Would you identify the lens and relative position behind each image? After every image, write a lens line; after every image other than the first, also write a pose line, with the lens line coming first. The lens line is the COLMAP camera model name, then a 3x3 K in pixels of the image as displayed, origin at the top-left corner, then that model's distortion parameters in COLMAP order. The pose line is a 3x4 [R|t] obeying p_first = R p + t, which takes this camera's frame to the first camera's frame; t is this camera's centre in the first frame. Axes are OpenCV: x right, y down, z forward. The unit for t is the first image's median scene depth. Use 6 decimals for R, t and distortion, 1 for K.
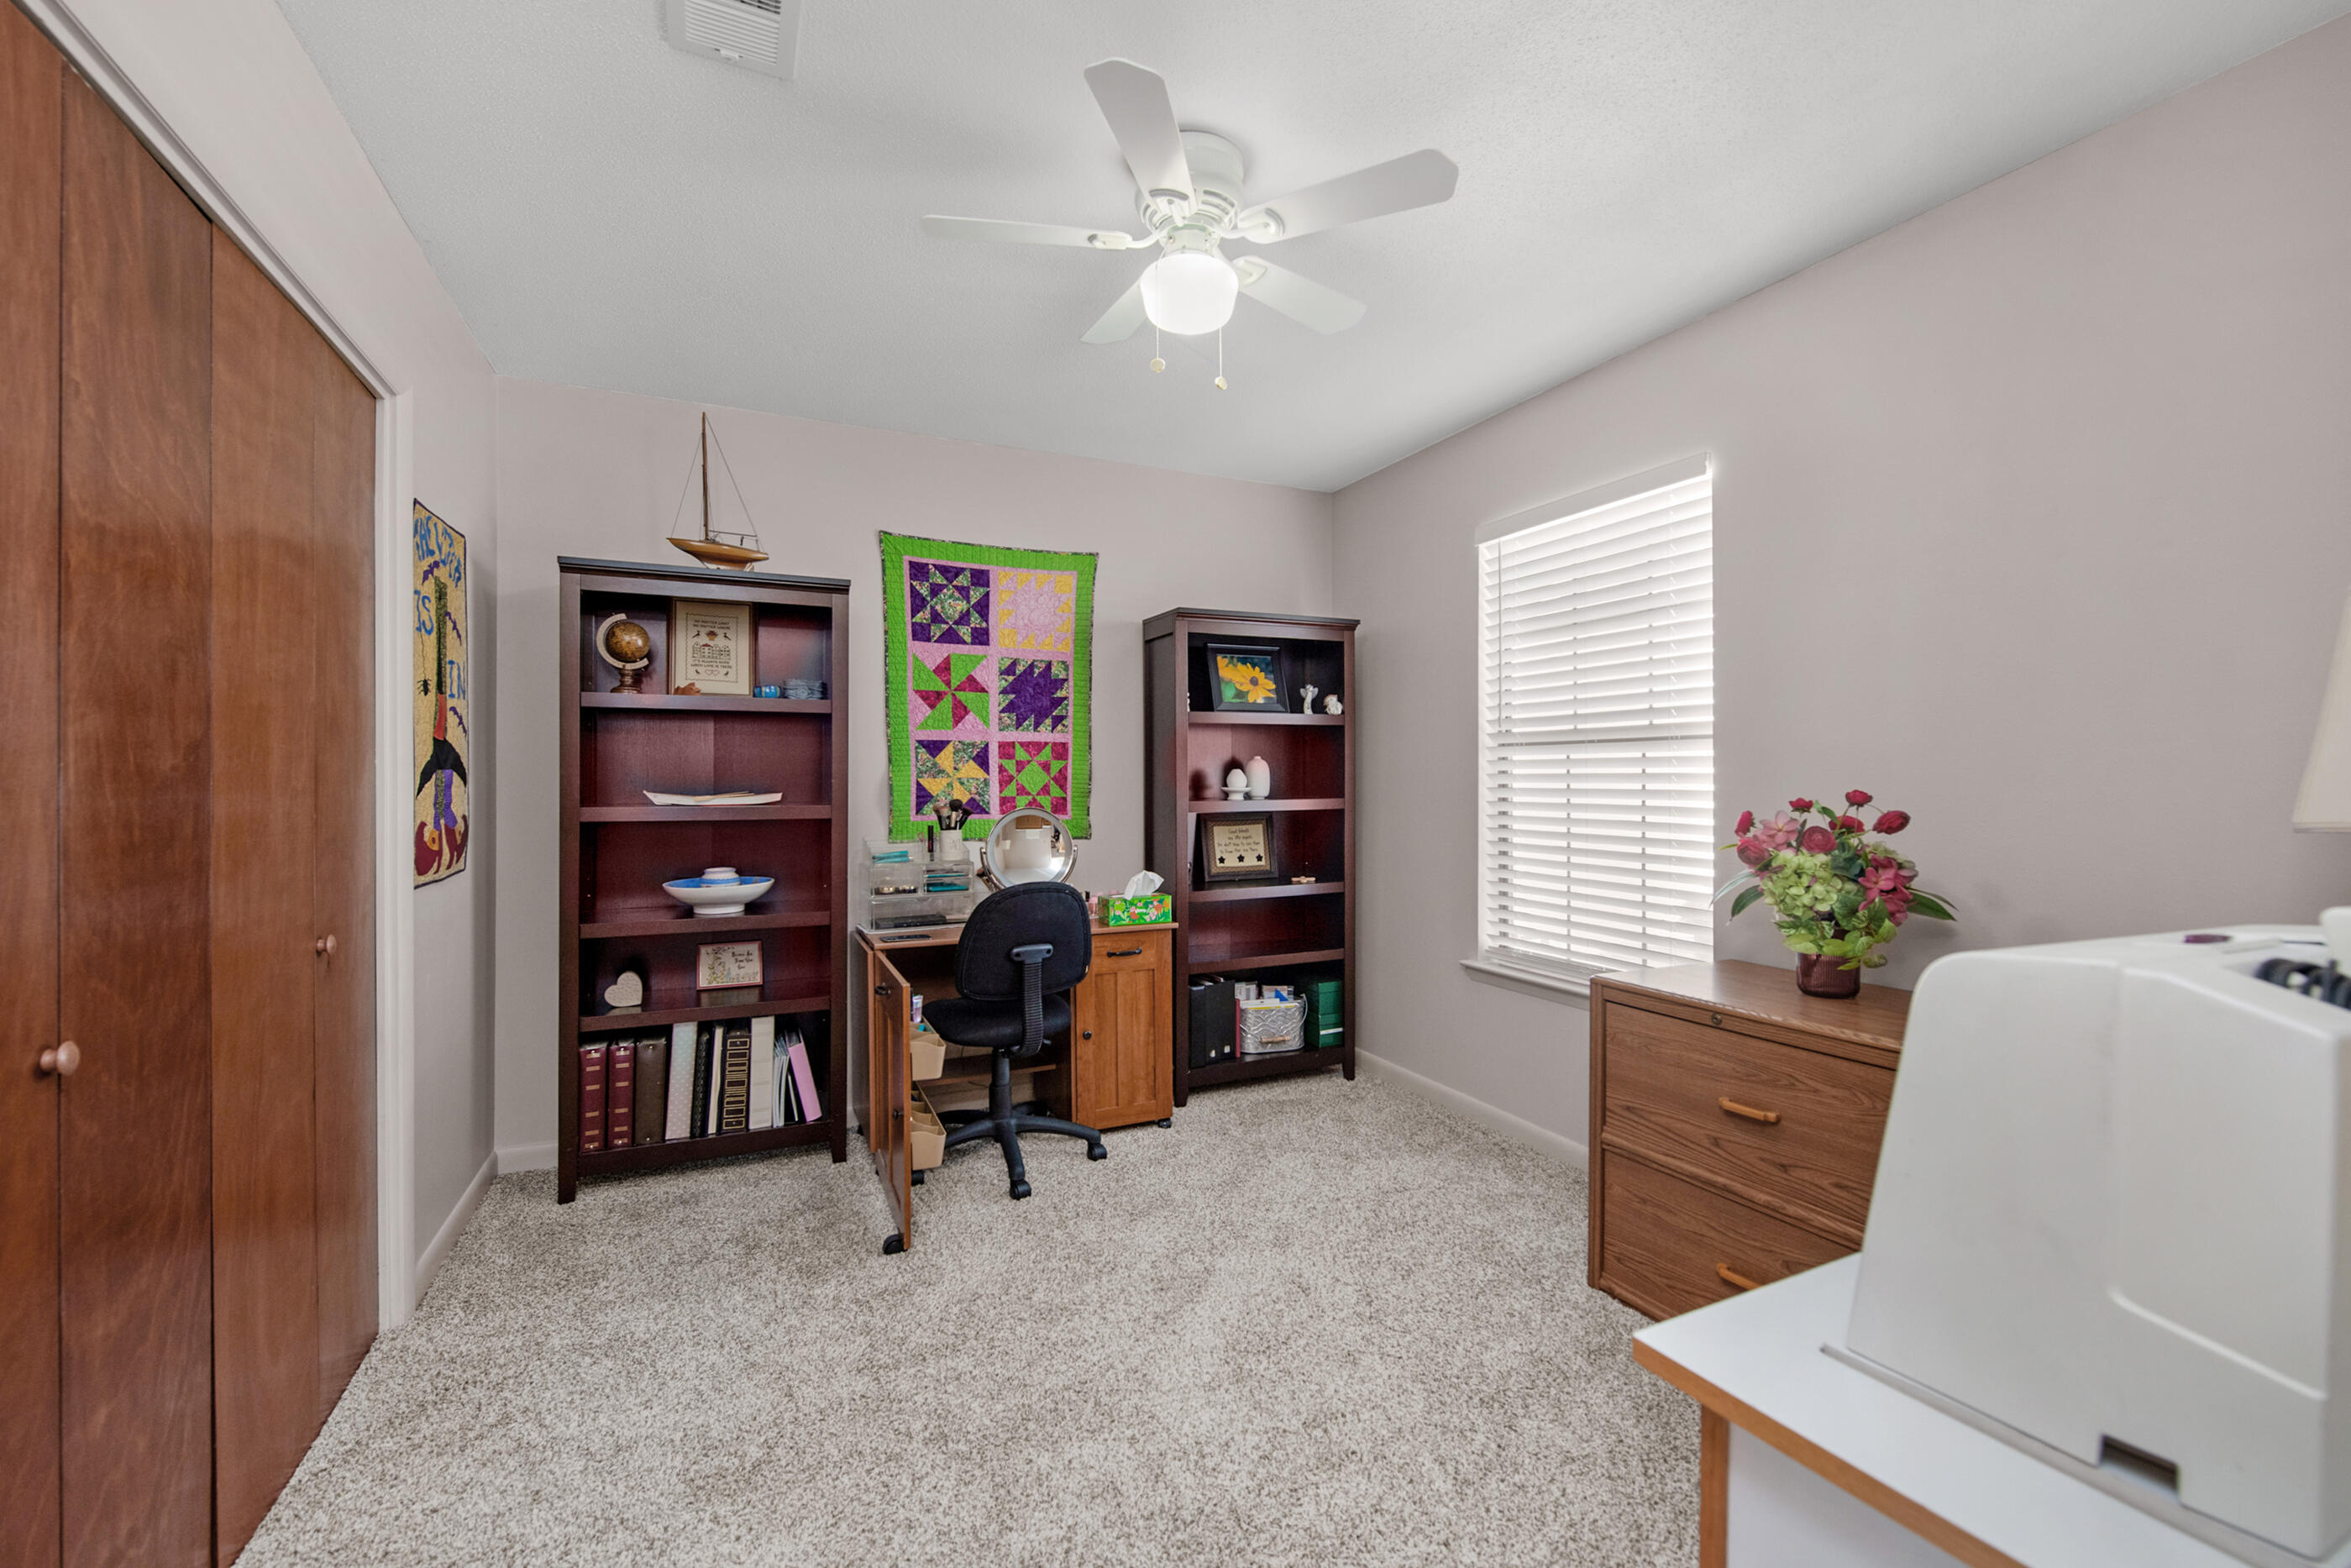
lens RADIAL K [[979.5, 0, 1207.9], [0, 979.5, 753.4], [0, 0, 1]] dist [0.008066, -0.000426]
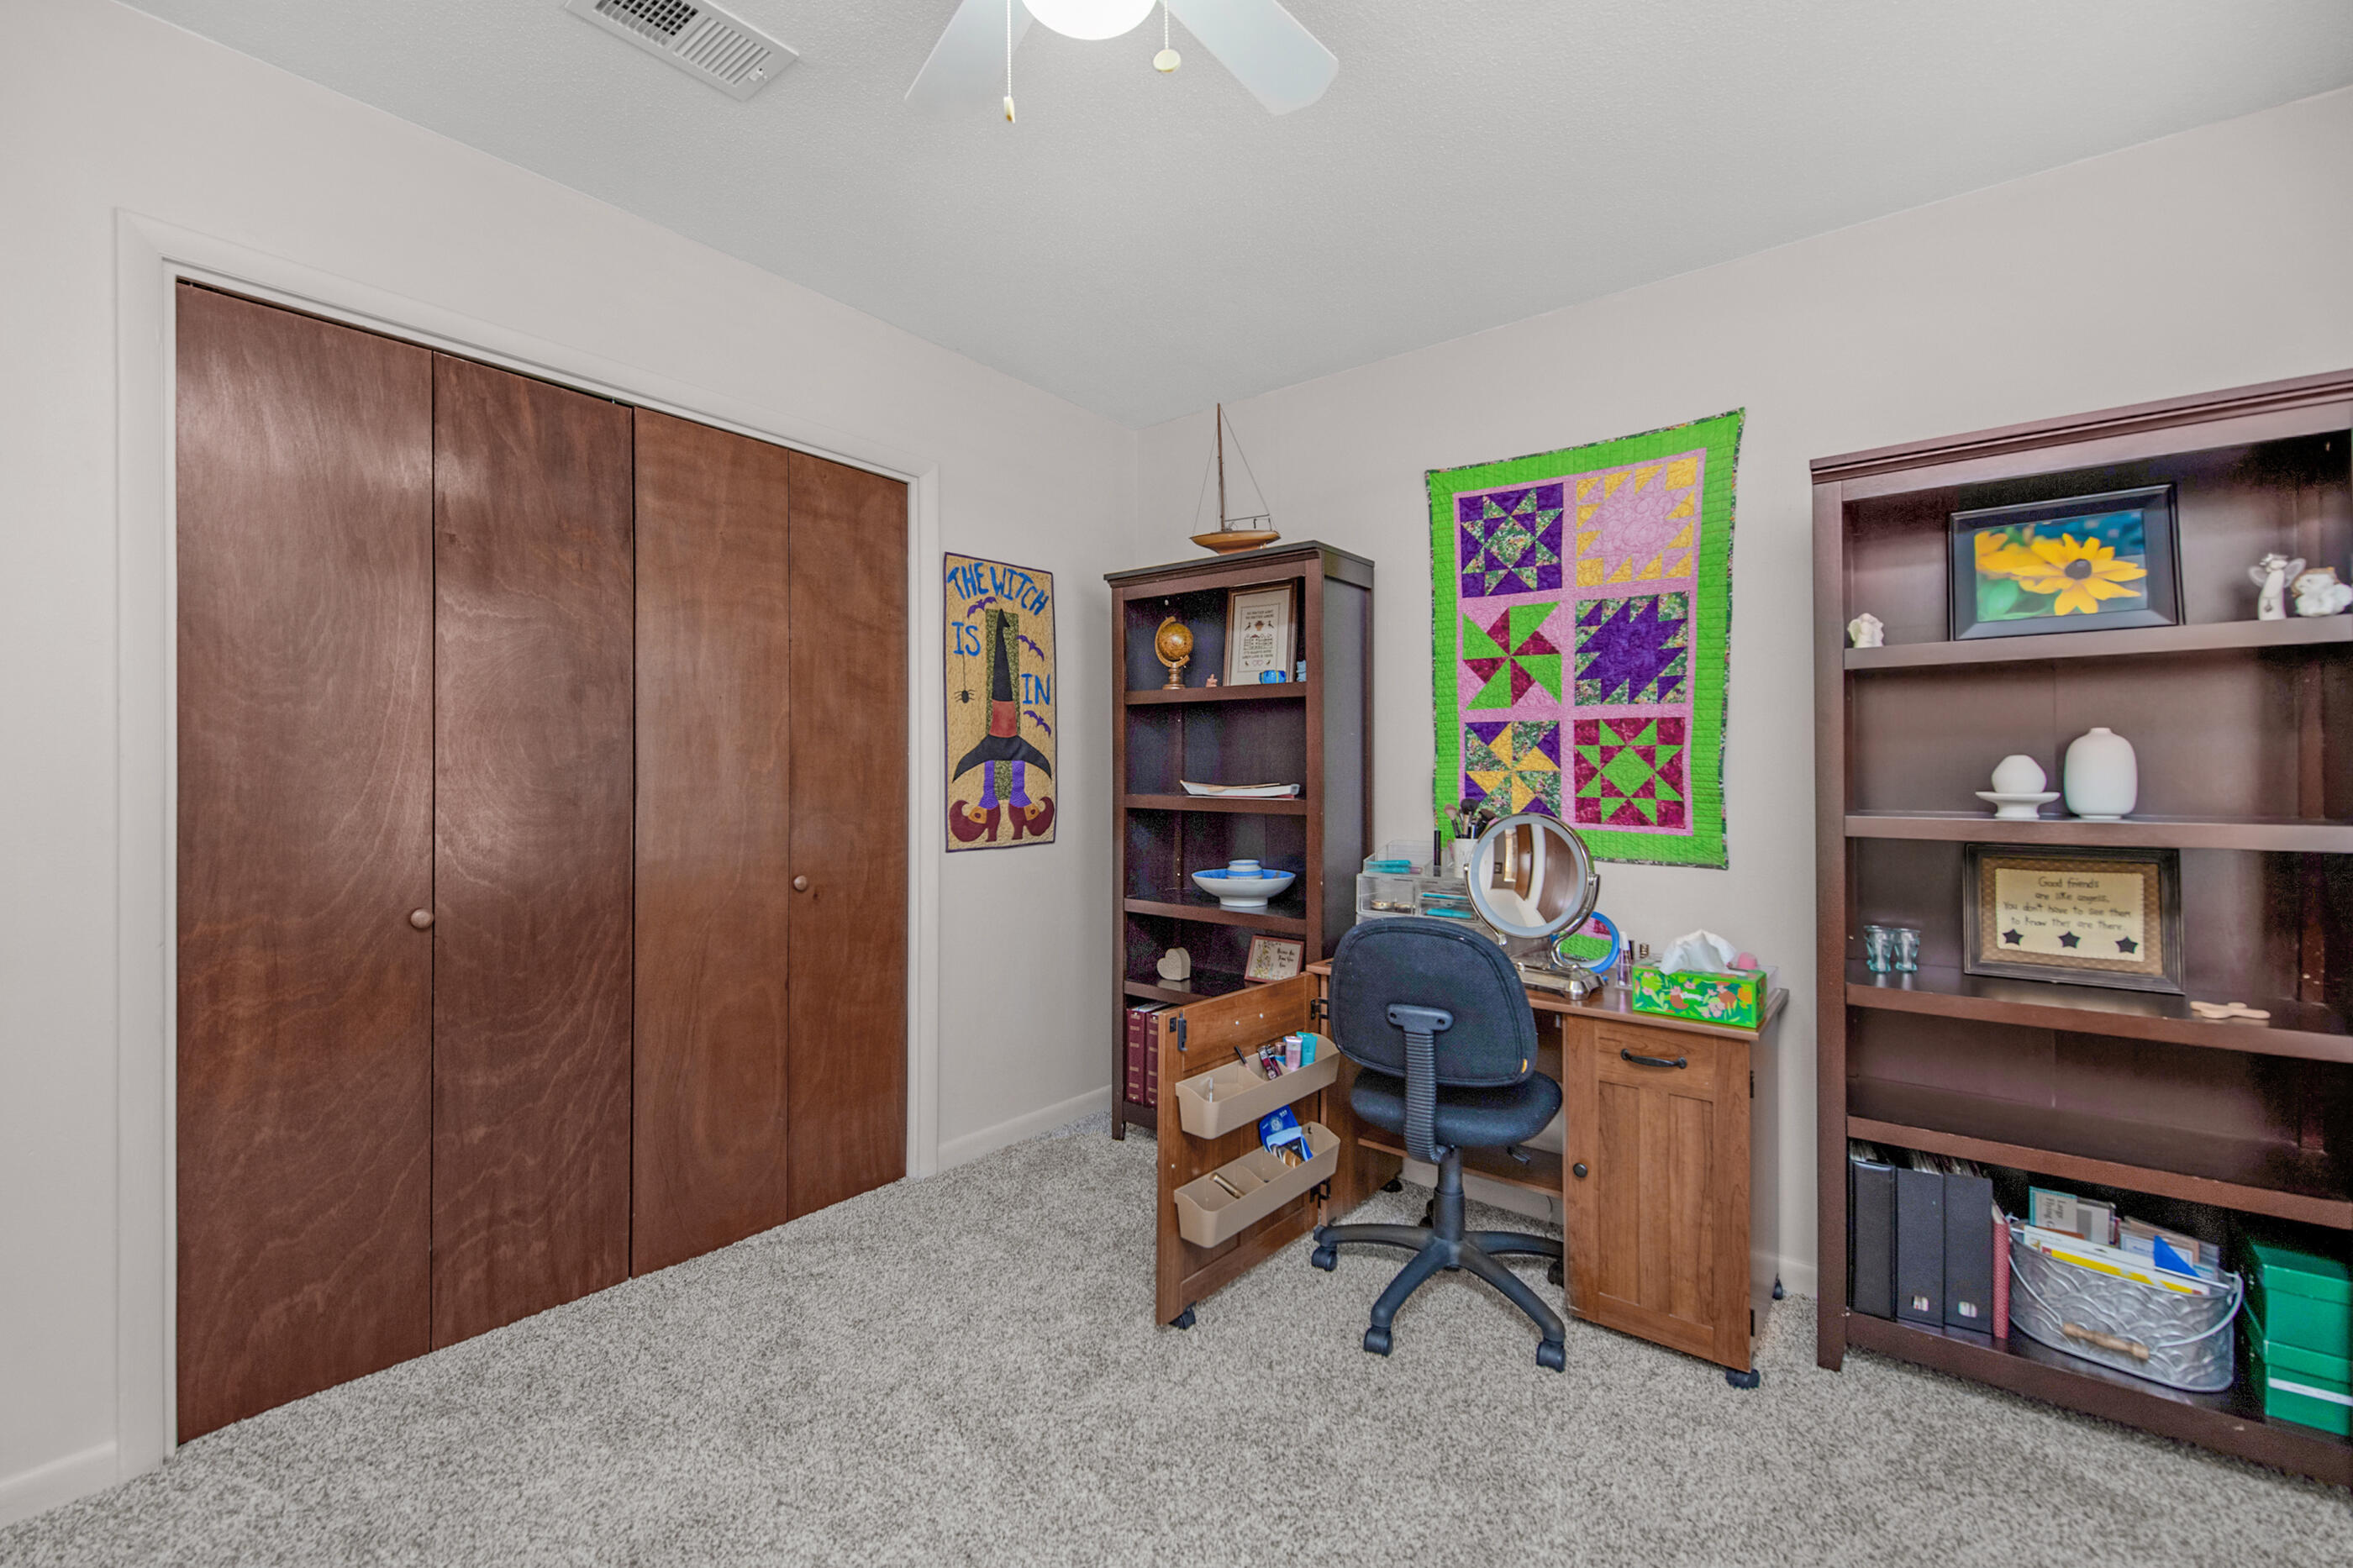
lens RADIAL K [[971.4, 0, 1181.2], [0, 971.4, 768.2], [0, 0, 1]] dist [-0.002003, -0.000507]
pose [[0.442150, 0.000650, -0.896941, 0.298366], [0.015086, 0.999853, 0.008162, 0.012960], [0.896814, -0.017140, 0.442075, 0.437143]]
